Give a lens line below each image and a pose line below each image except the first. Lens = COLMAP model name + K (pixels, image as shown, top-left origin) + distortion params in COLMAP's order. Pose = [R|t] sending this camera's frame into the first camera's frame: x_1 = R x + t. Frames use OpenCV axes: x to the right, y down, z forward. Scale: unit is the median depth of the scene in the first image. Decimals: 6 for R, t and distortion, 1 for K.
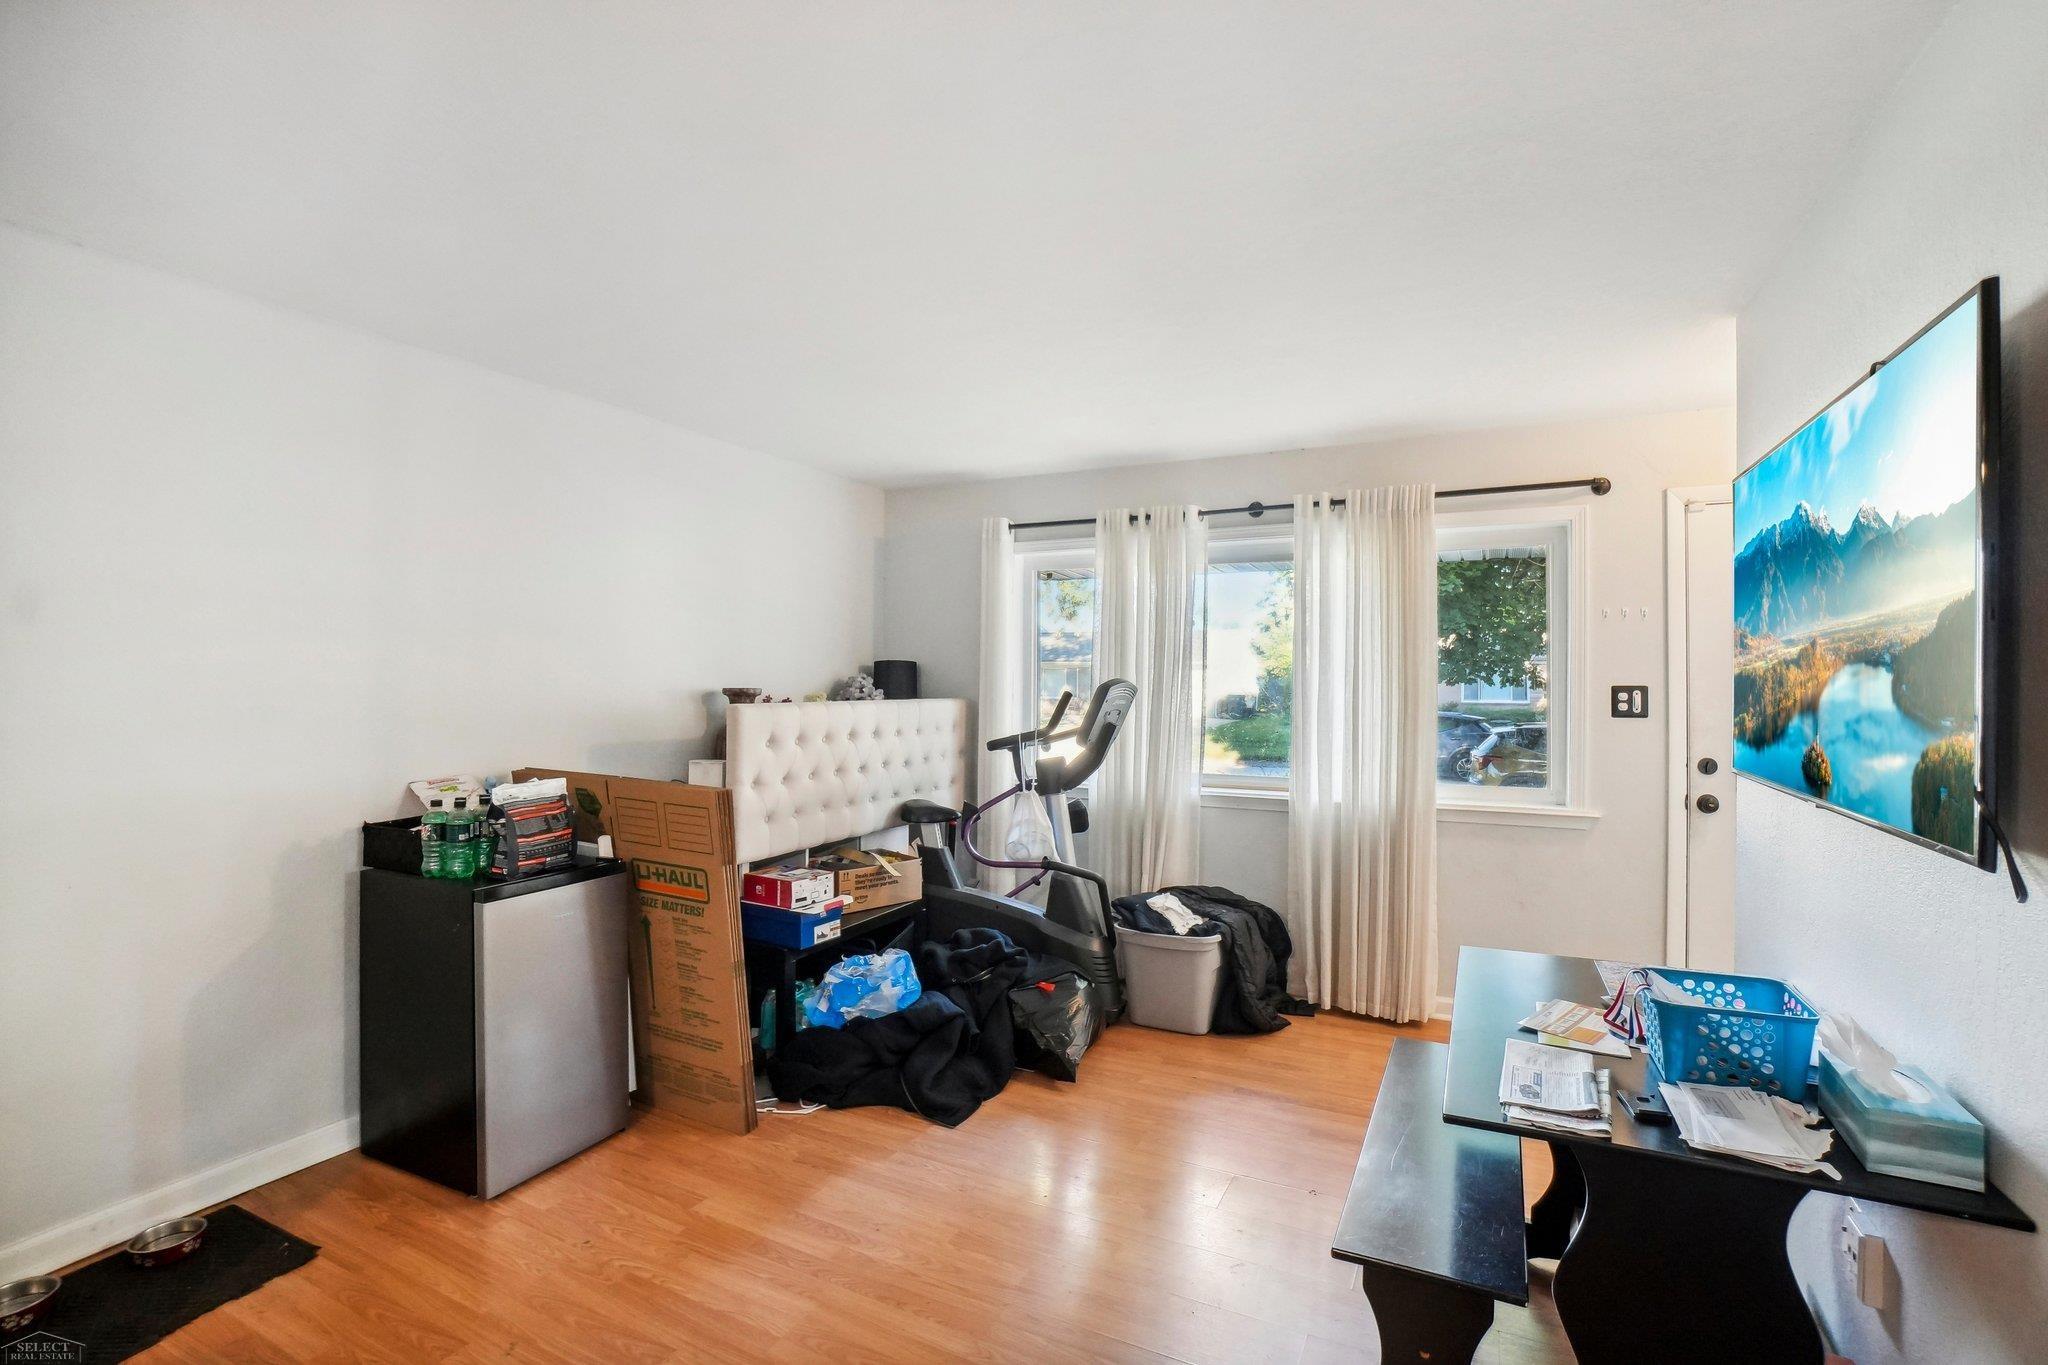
lens RADIAL K [[933.0, 0, 1026.0], [0, 933.0, 666.2], [0, 0, 1]] dist [-0.058541, 0.022051]
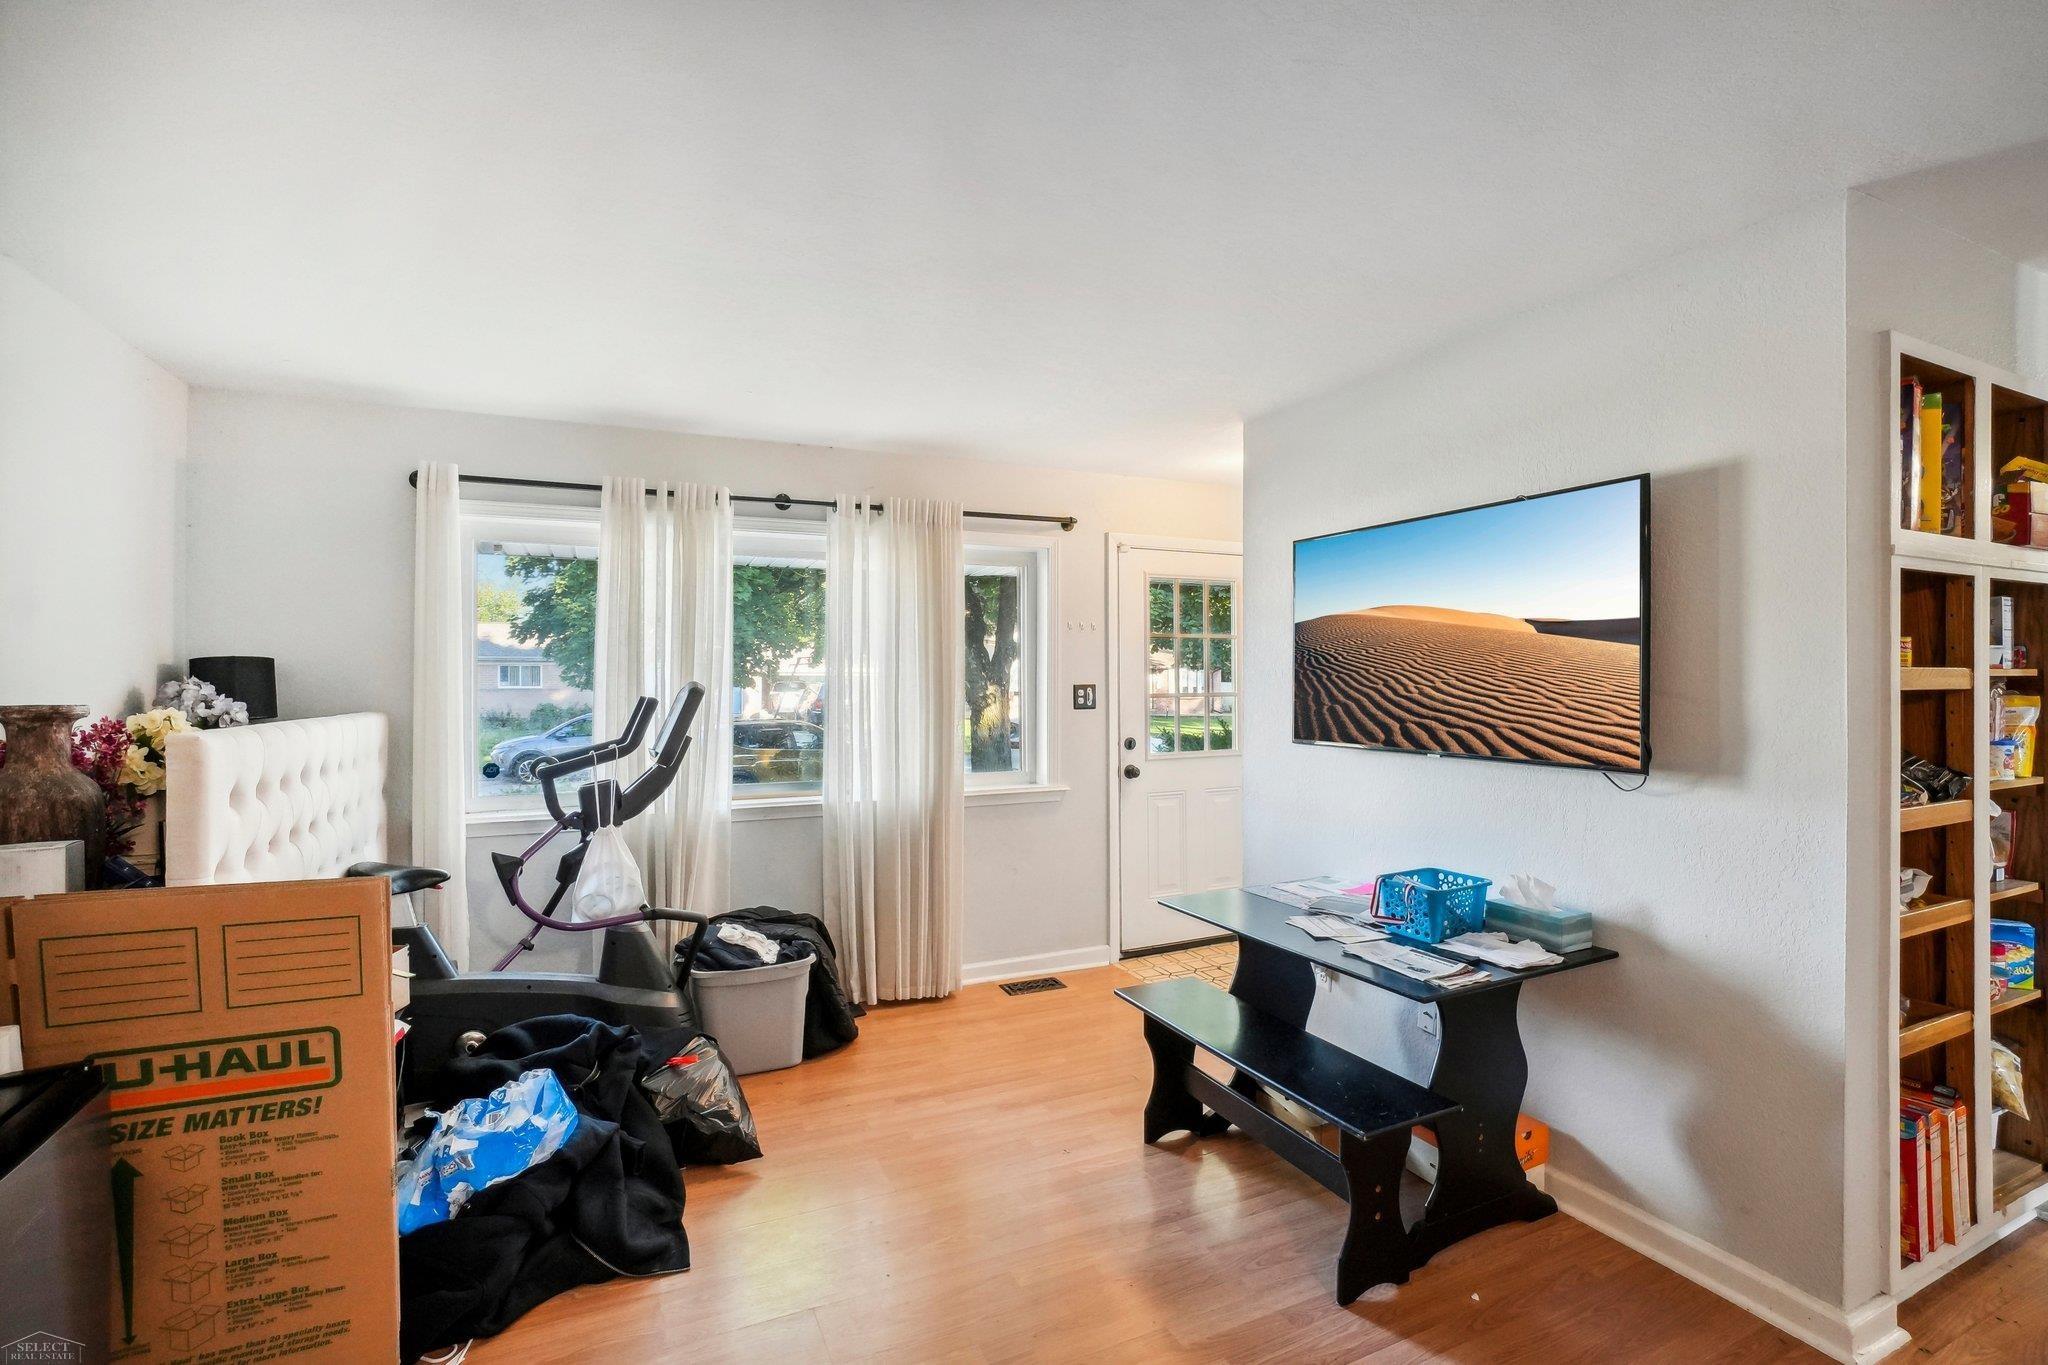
lens RADIAL K [[929.7, 0, 1032.9], [0, 929.7, 685.1], [0, 0, 1]] dist [-0.058824, 0.023265]
pose [[0.618125, -0.010635, 0.786008, -0.384187], [-0.003062, 0.999868, 0.015937, 0.002026], [-0.786074, -0.012258, 0.618011, 0.246784]]
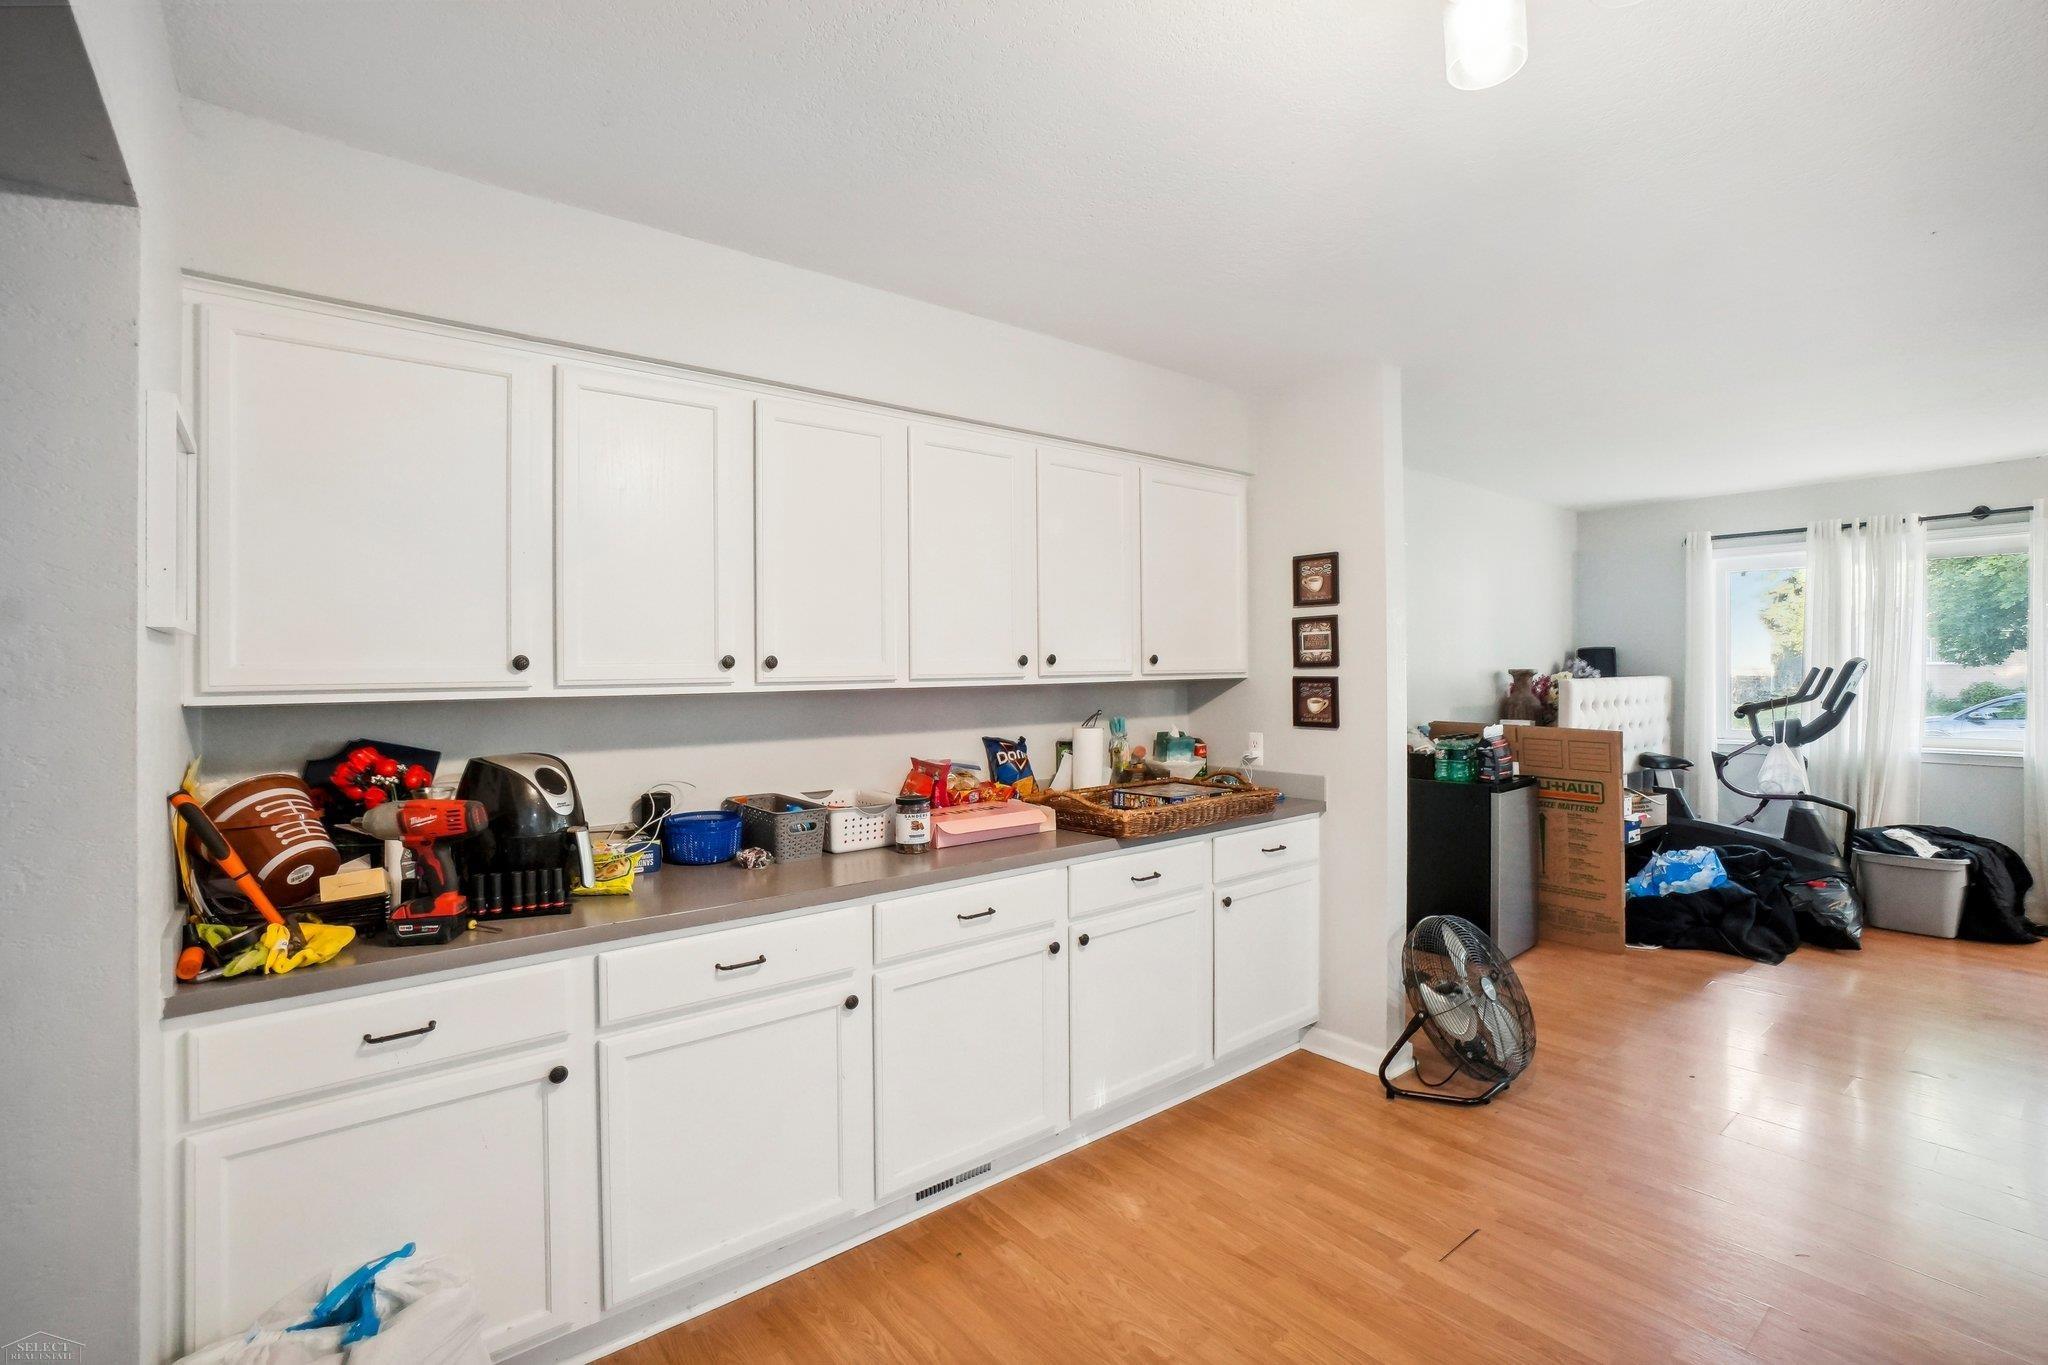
lens RADIAL K [[933.1, 0, 1026.5], [0, 933.1, 675.1], [0, 0, 1]] dist [-0.061259, 0.021572]
pose [[0.909514, -0.013786, -0.415444, -0.443430], [0.023362, 0.999565, 0.017976, -0.011342], [0.415016, -0.026055, 0.909441, -0.622410]]
